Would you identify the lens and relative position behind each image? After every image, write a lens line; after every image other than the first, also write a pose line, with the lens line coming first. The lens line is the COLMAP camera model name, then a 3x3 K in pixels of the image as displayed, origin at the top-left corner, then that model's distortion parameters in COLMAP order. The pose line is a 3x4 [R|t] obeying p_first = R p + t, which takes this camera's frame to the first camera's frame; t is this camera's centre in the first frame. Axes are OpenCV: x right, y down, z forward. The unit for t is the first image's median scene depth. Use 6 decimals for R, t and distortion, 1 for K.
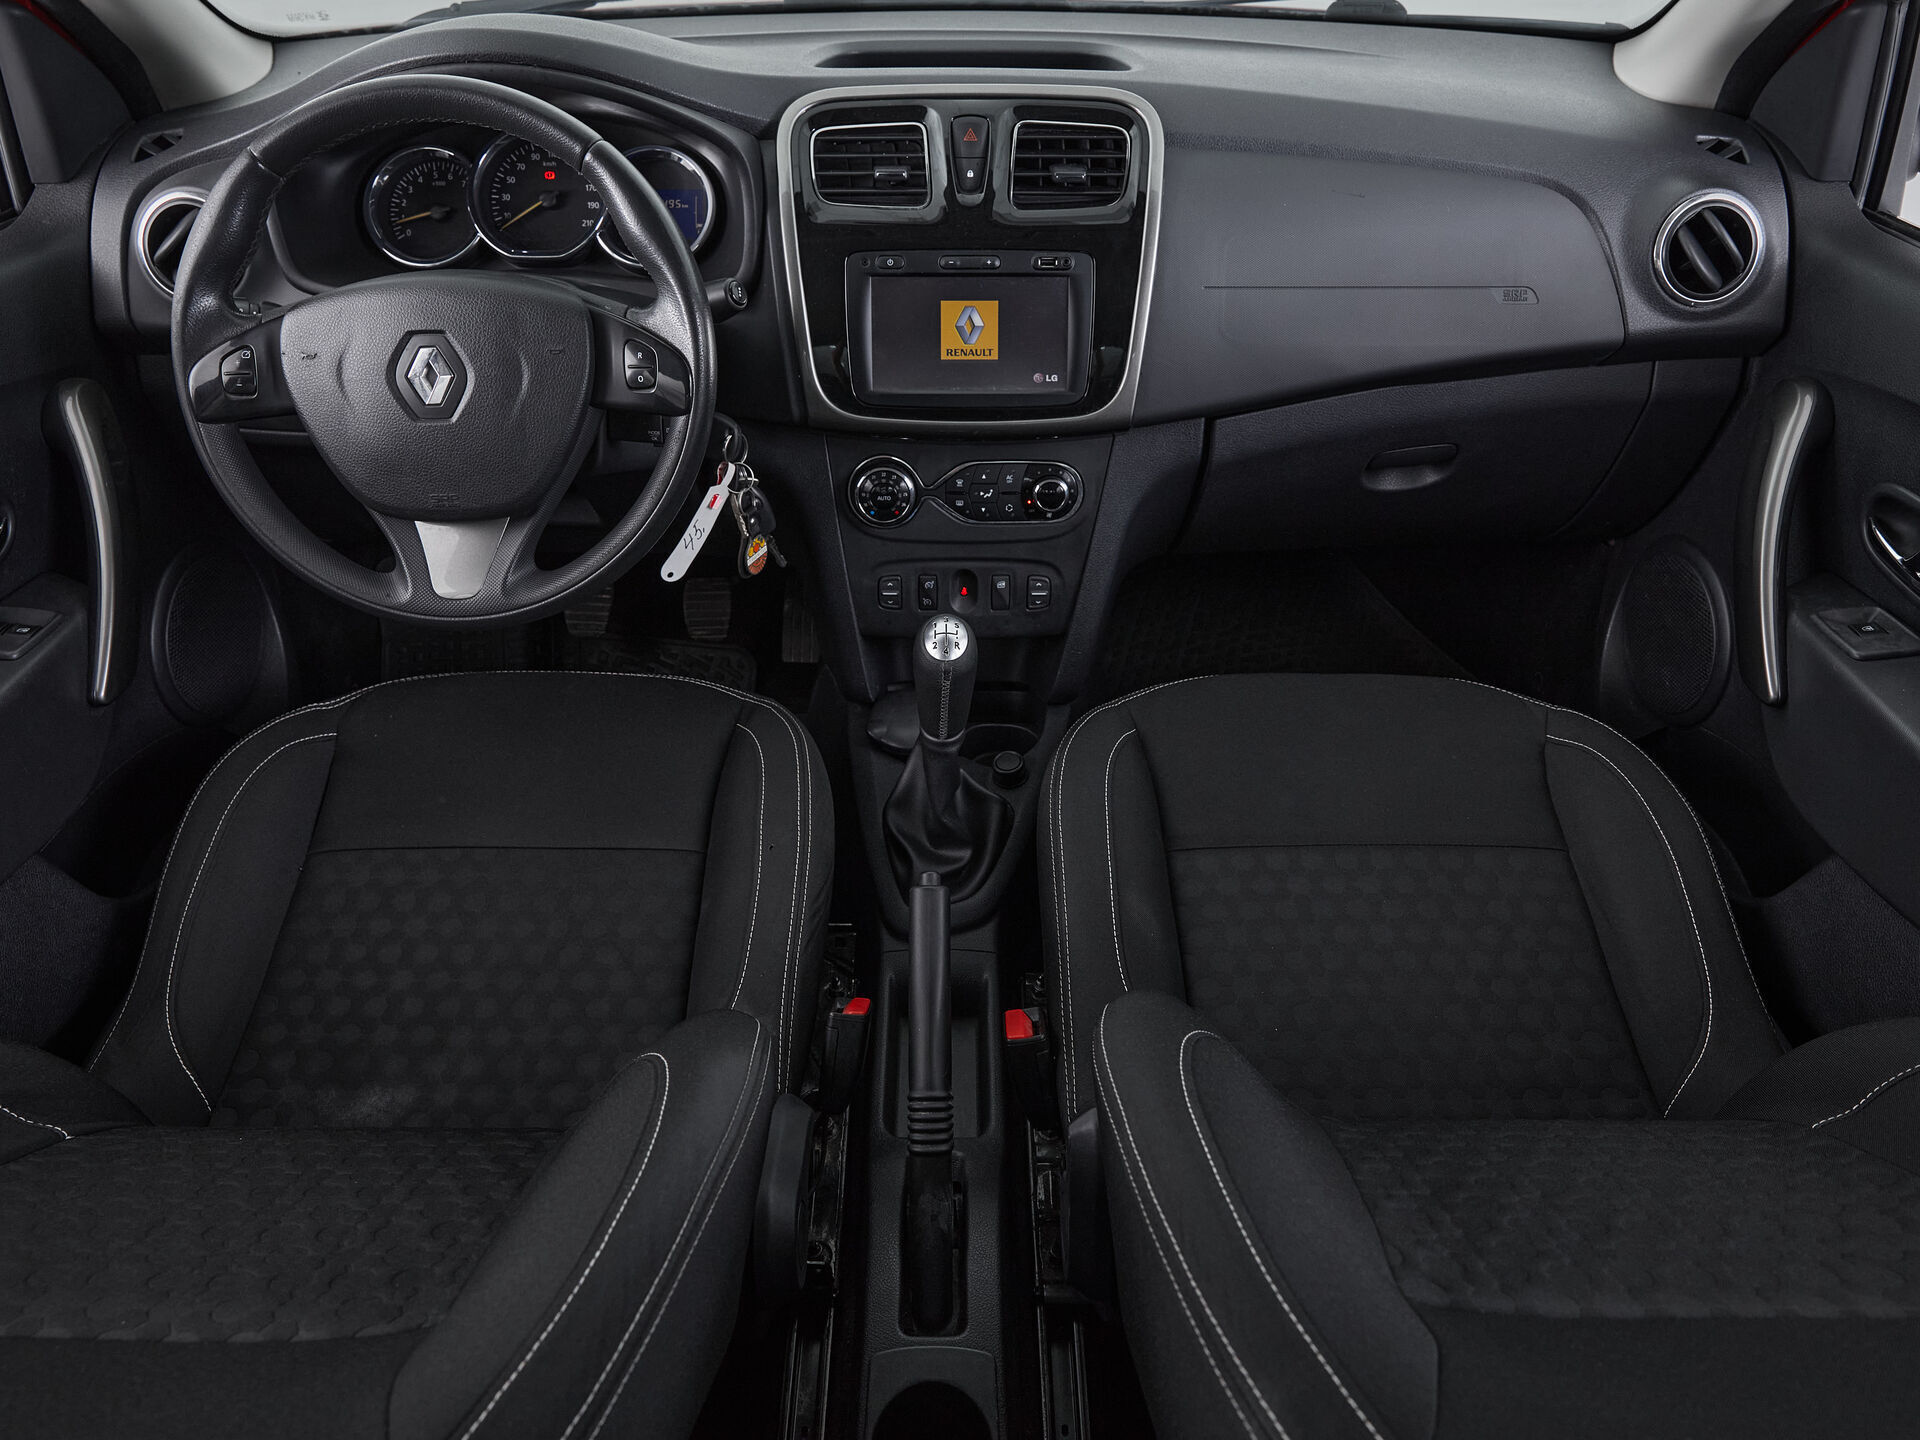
lens RADIAL K [[1422.7, 0, 960.0], [0, 1422.7, 720.0], [0, 0, 1]] dist [-0.048725, 0.047689]
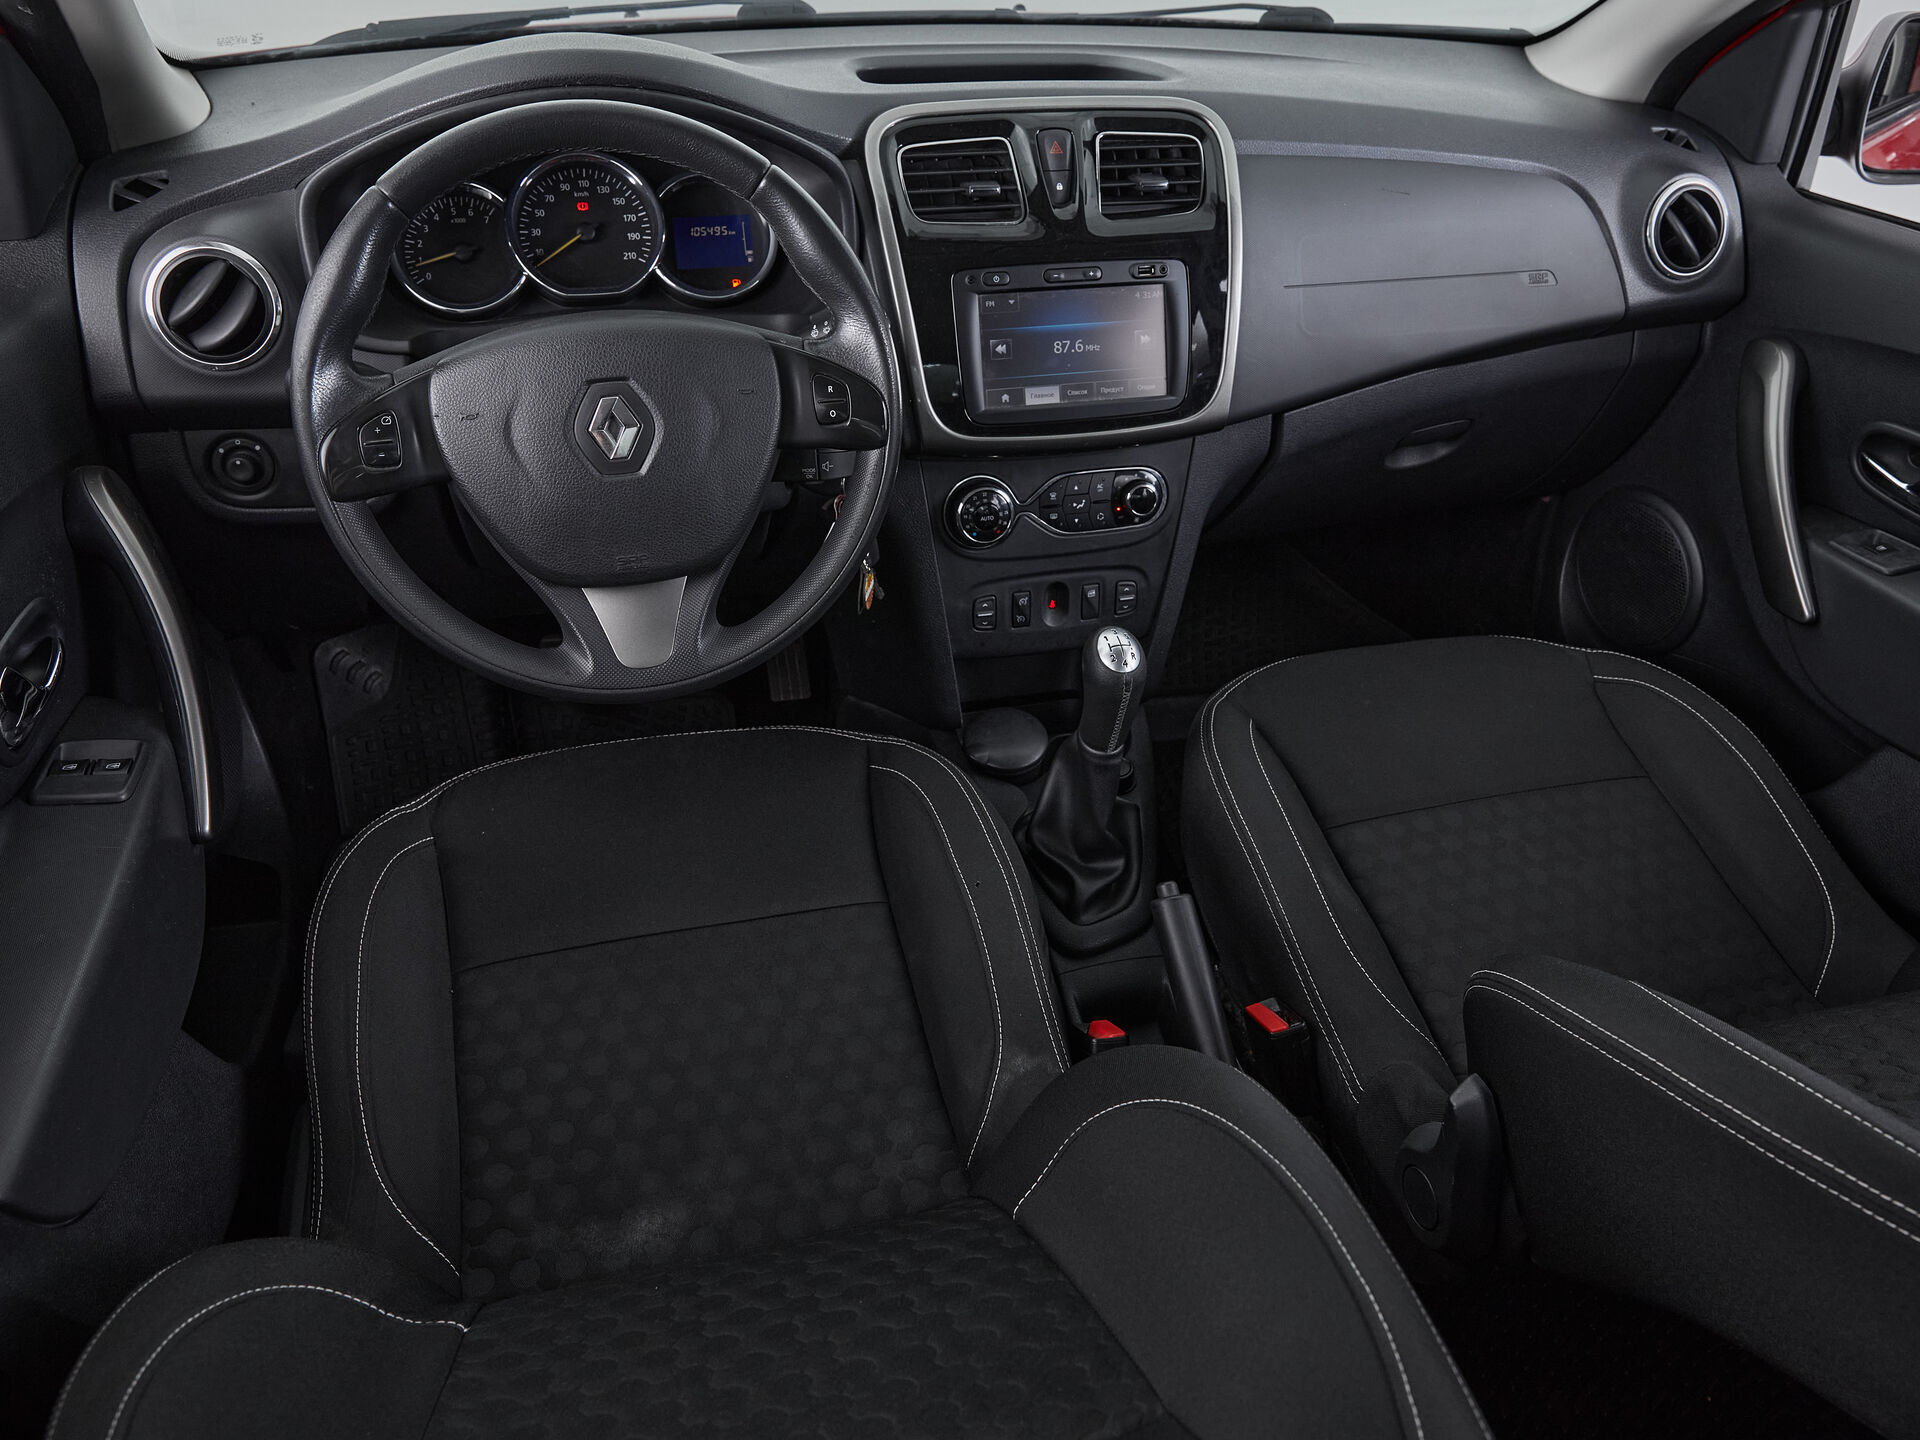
lens RADIAL K [[1422.7, 0, 960.0], [0, 1422.7, 720.0], [0, 0, 1]] dist [-0.048725, 0.047689]
pose [[0.963795, -0.127796, 0.234025, -0.339841], [0.129572, 0.991539, 0.007835, -0.029388], [-0.233046, 0.022772, 0.972199, 0.053277]]
